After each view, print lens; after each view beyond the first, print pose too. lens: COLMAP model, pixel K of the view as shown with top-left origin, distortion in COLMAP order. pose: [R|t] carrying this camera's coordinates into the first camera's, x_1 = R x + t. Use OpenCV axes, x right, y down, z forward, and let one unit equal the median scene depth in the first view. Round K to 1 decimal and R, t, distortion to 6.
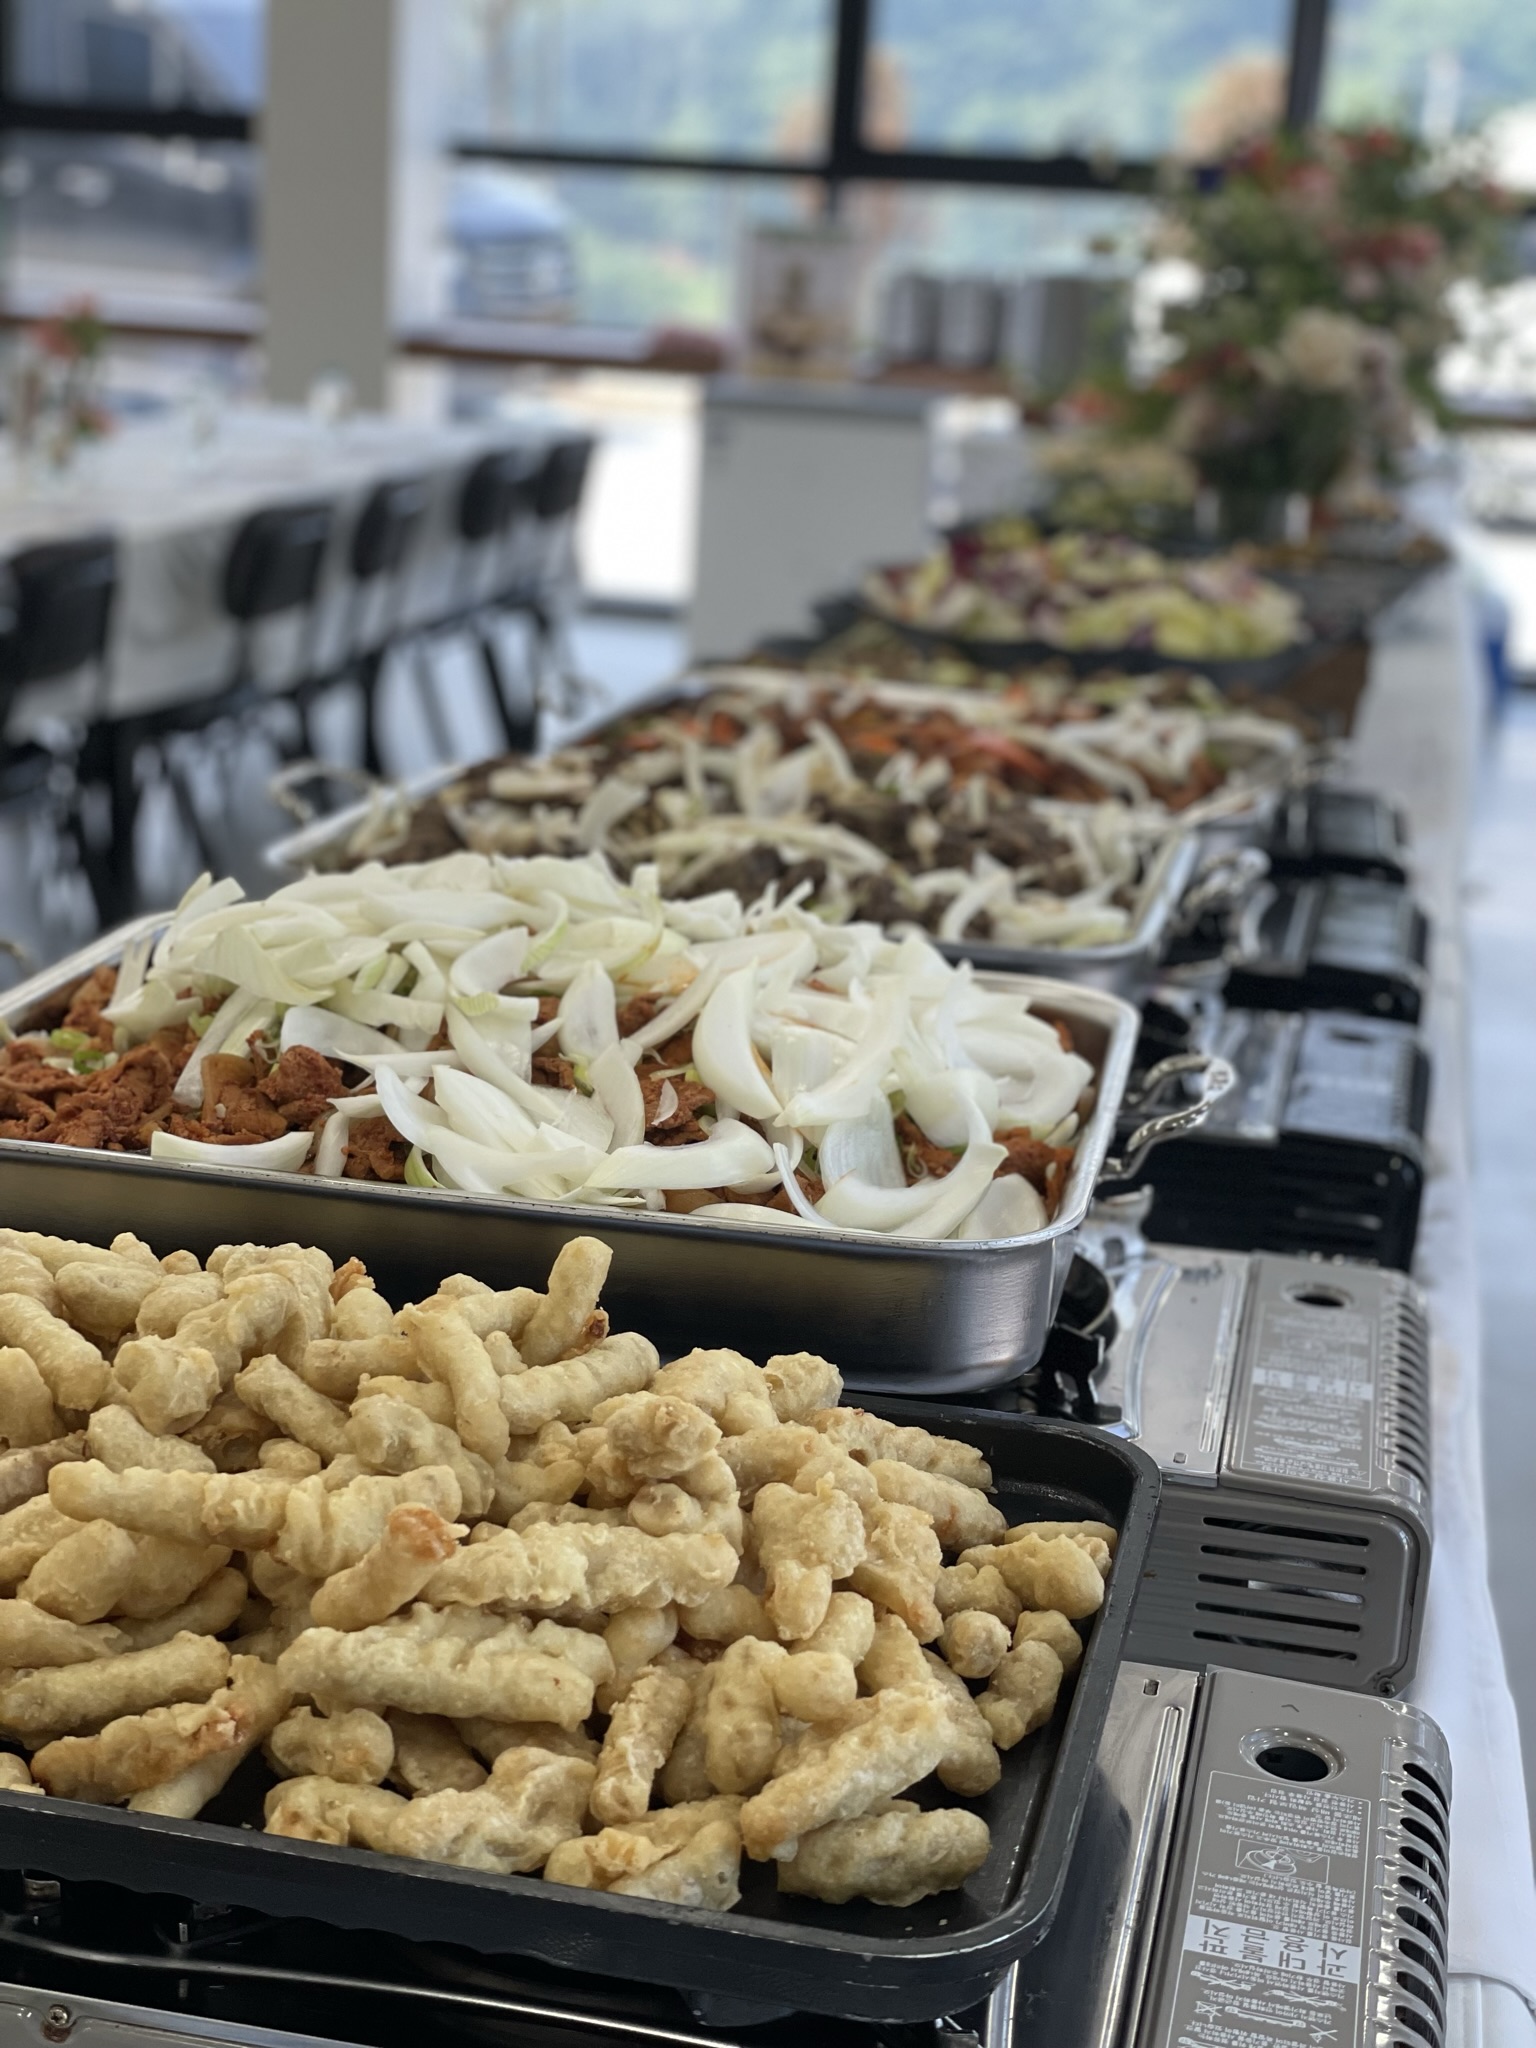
lens RADIAL K [[3110.8, 0, 768.0], [0, 3110.8, 1024.0], [0, 0, 1]] dist [0.025850, 0.022606]
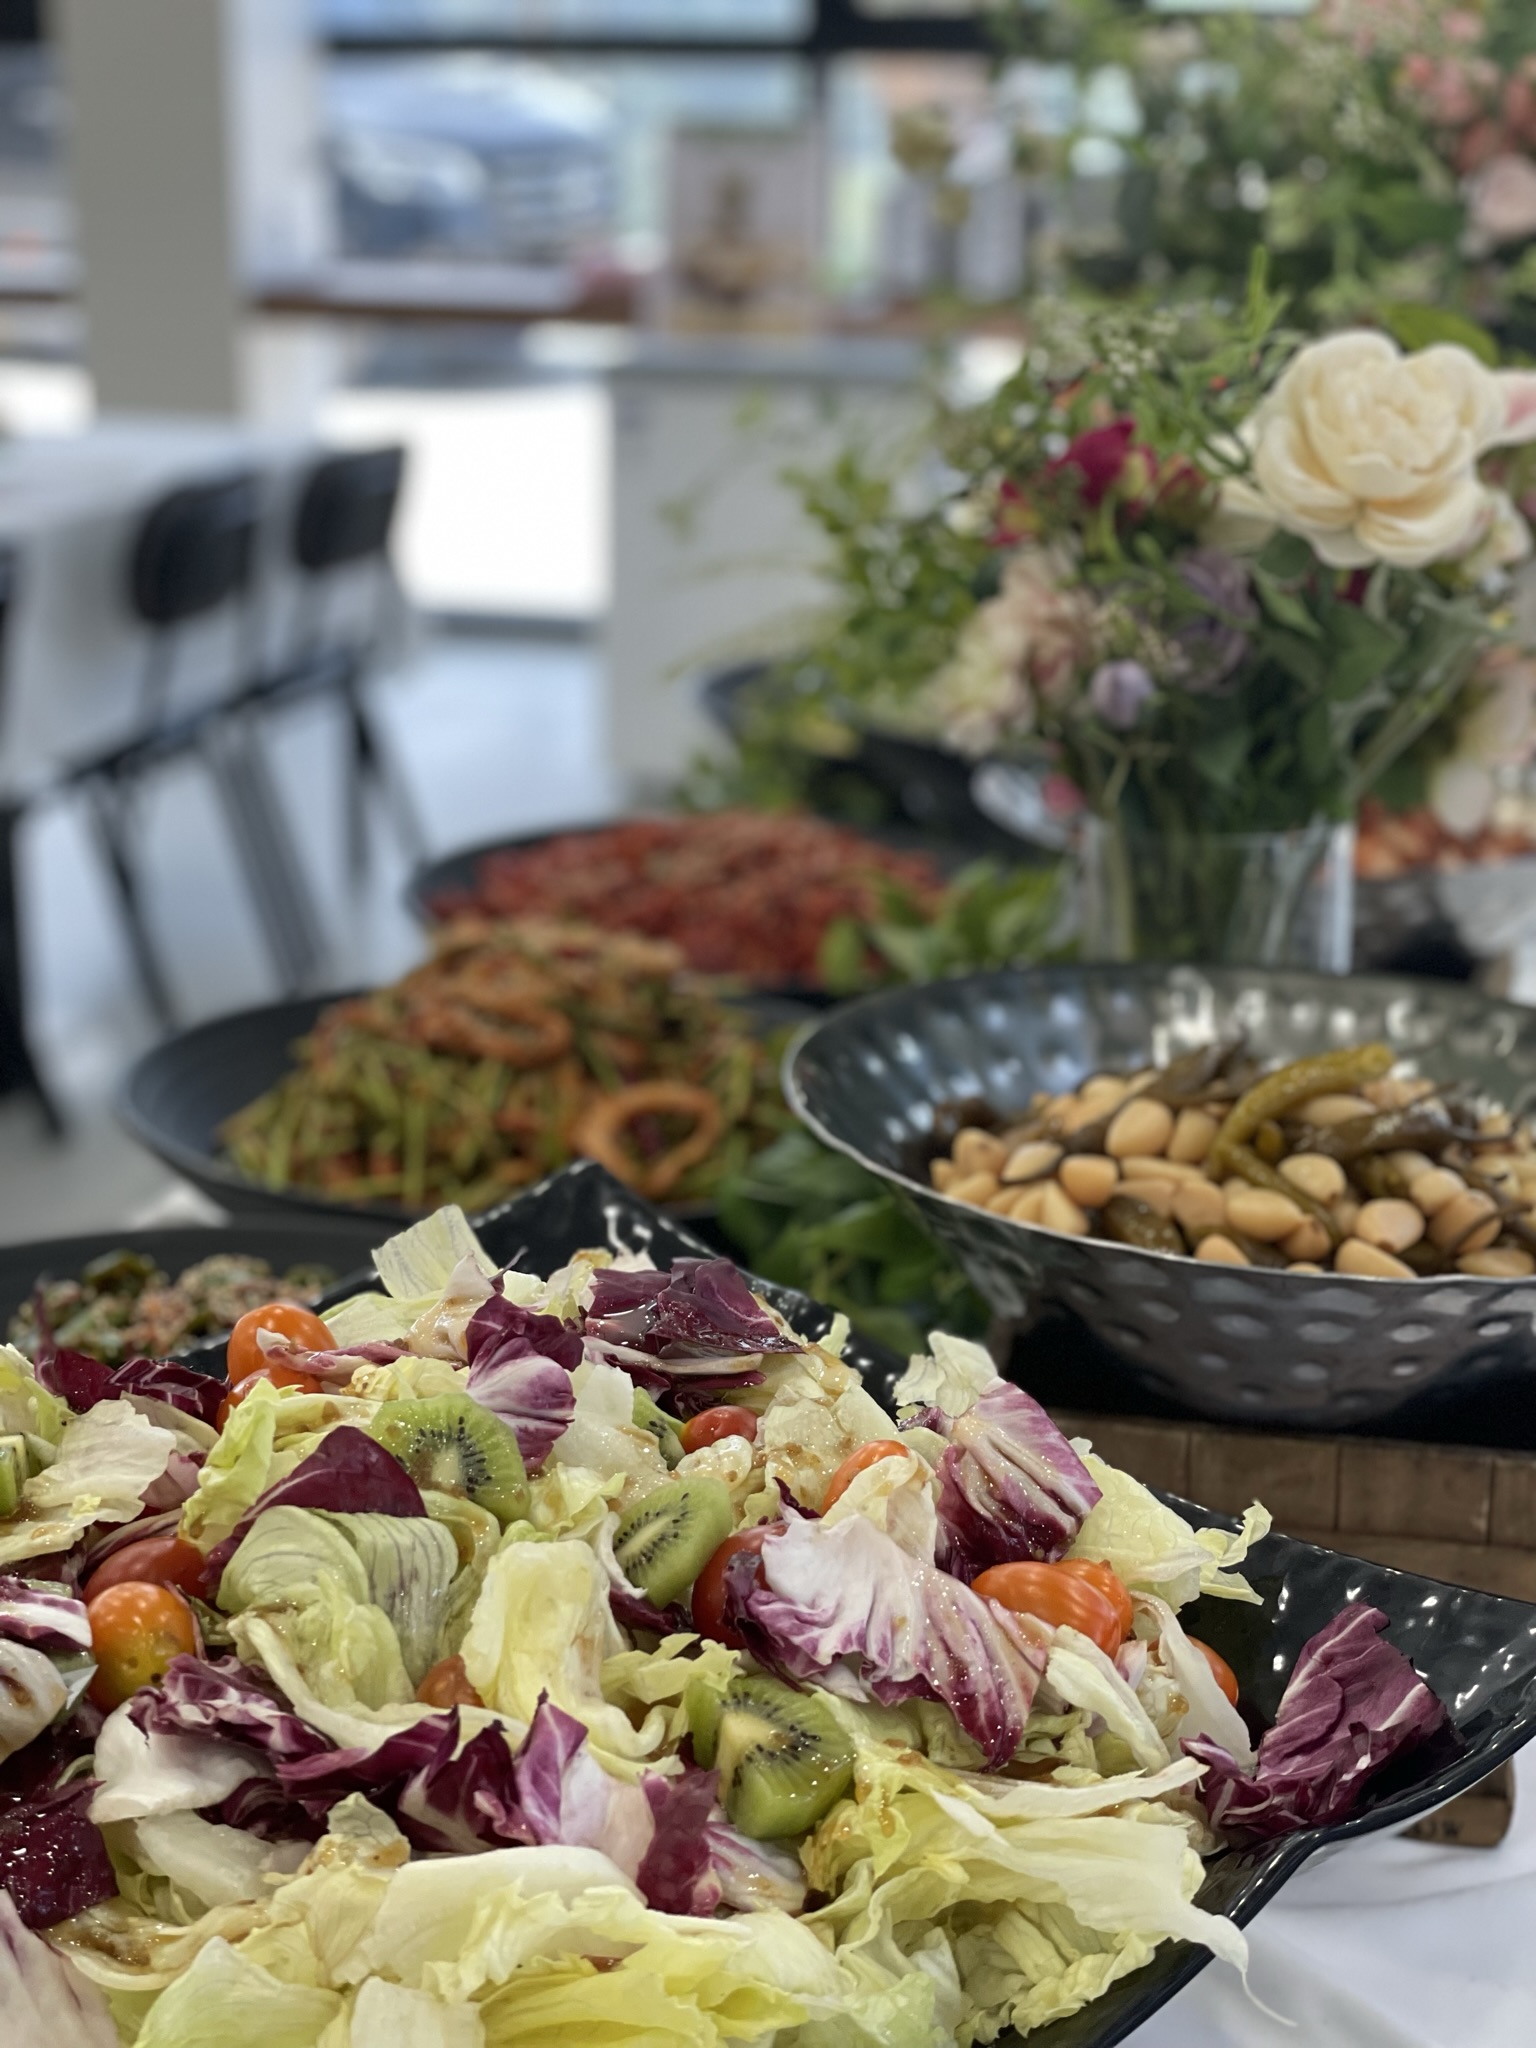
lens RADIAL K [[3110.8, 0, 768.0], [0, 3110.8, 1024.0], [0, 0, 1]] dist [0.025850, 0.022606]
pose [[0.997976, -0.028977, -0.056608, 0.209373], [0.030646, 0.999114, 0.028858, -0.271025], [0.055721, -0.030535, 0.997979, 1.096683]]
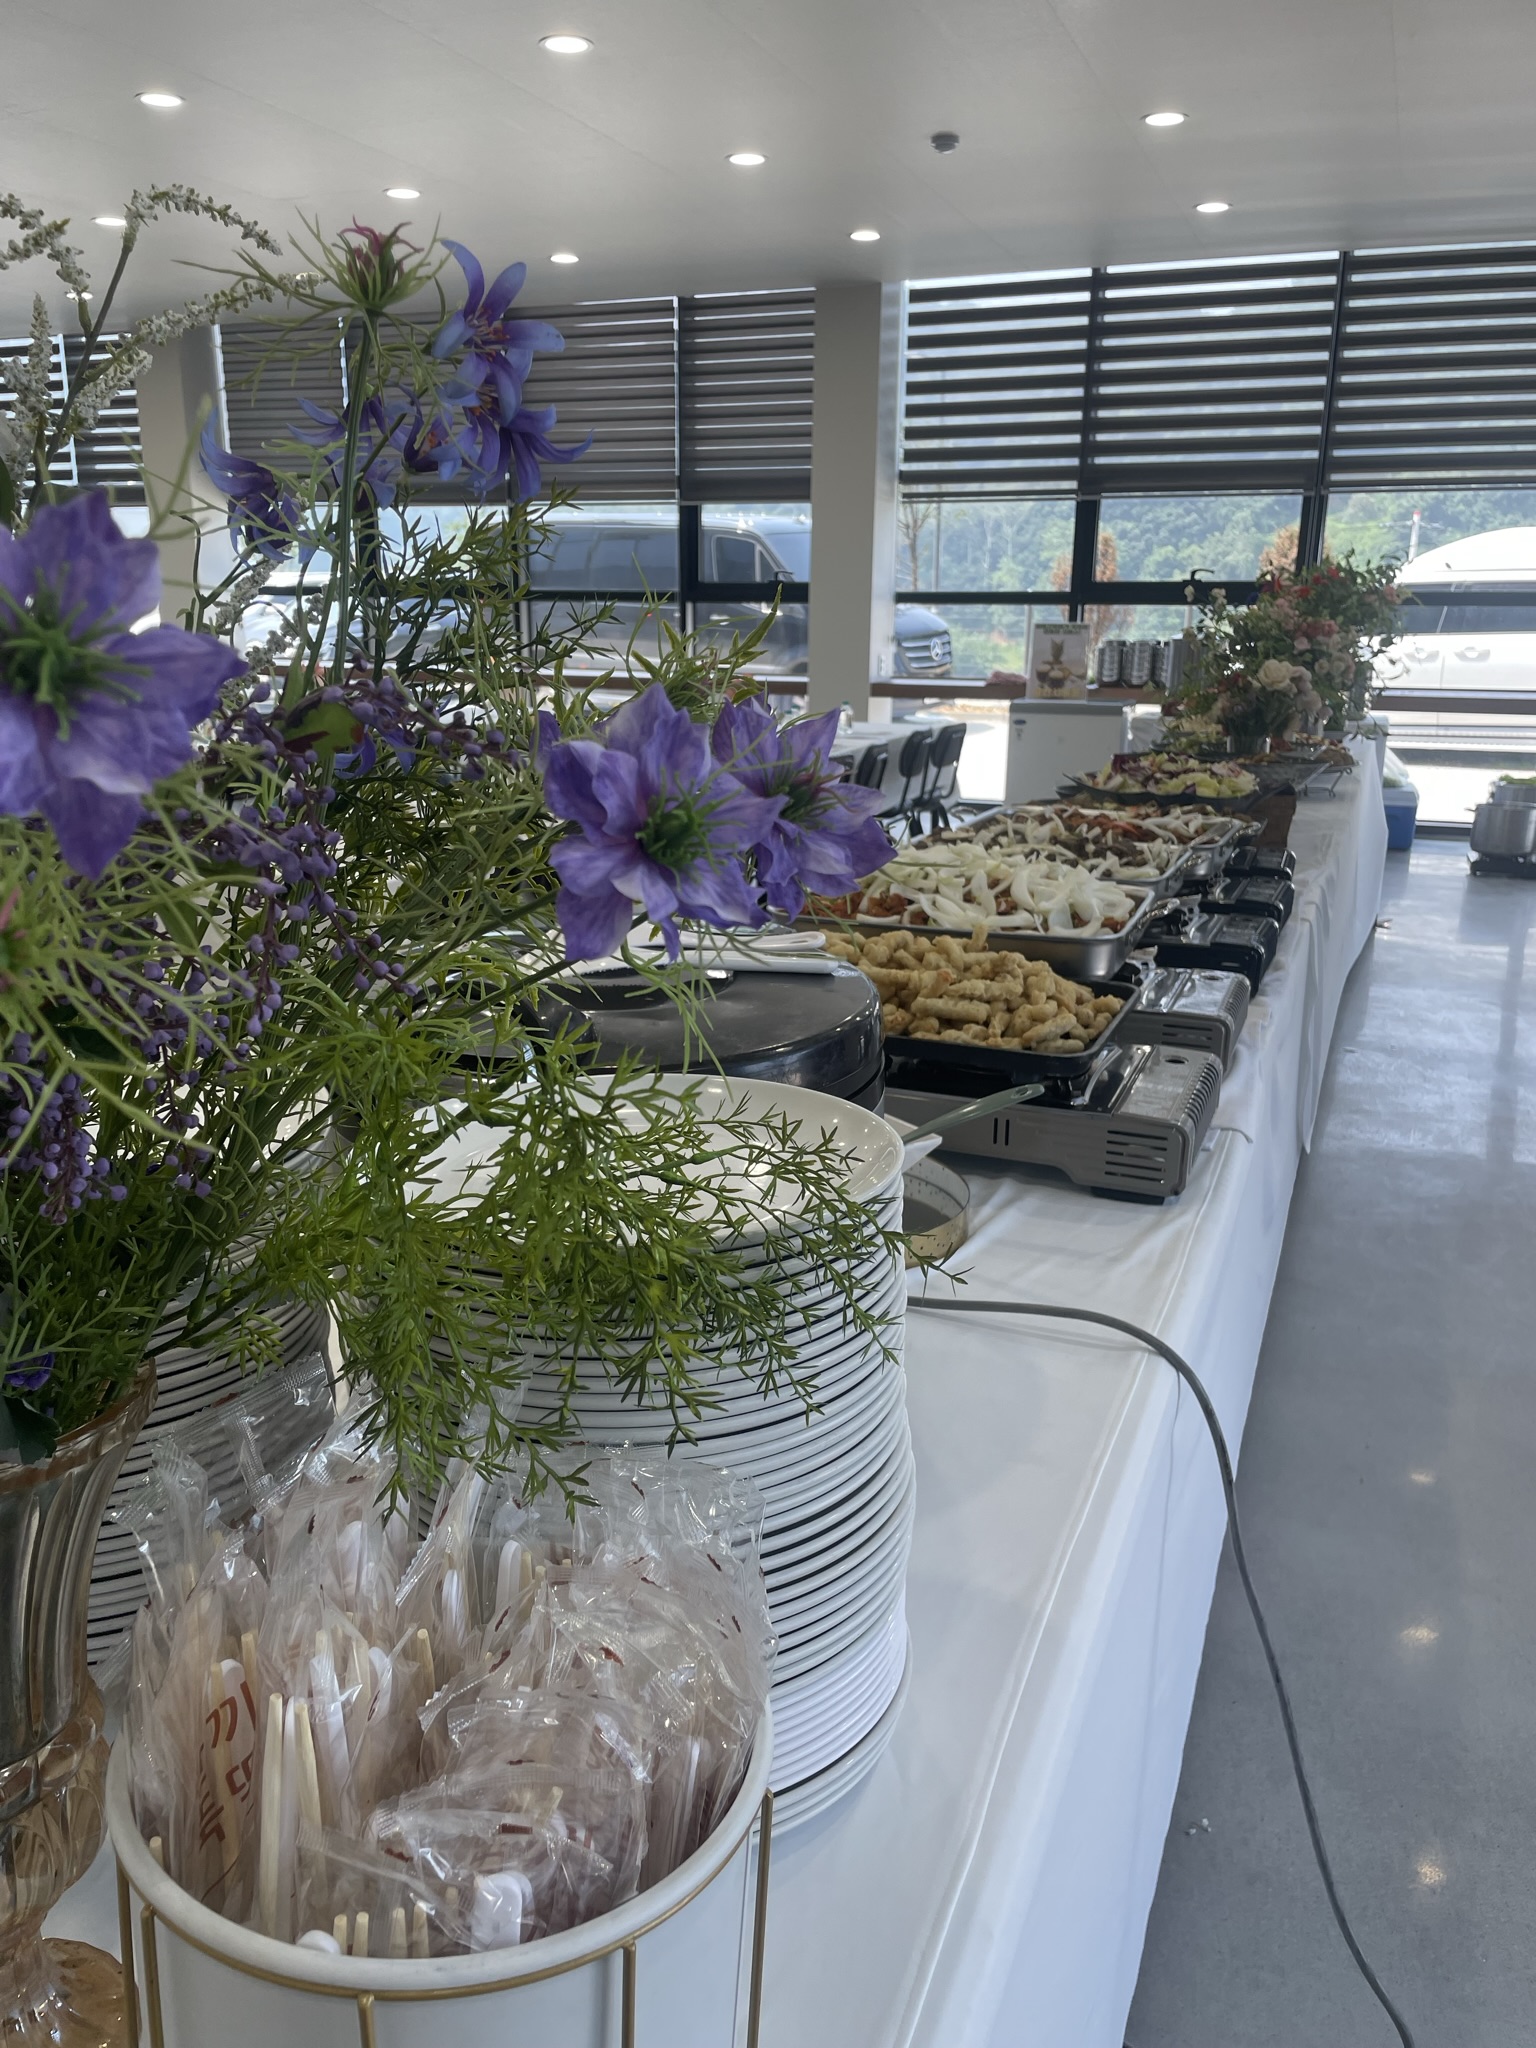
lens RADIAL K [[1557.4, 0, 706.5], [0, 1557.4, 1023.1], [0, 0, 1]] dist [-0.000331, -0.001035]
pose [[0.976950, 0.001019, -0.213465, 0.008051], [-0.001447, 0.999997, -0.001848, 0.084501], [0.213462, 0.002114, 0.976949, -0.404754]]
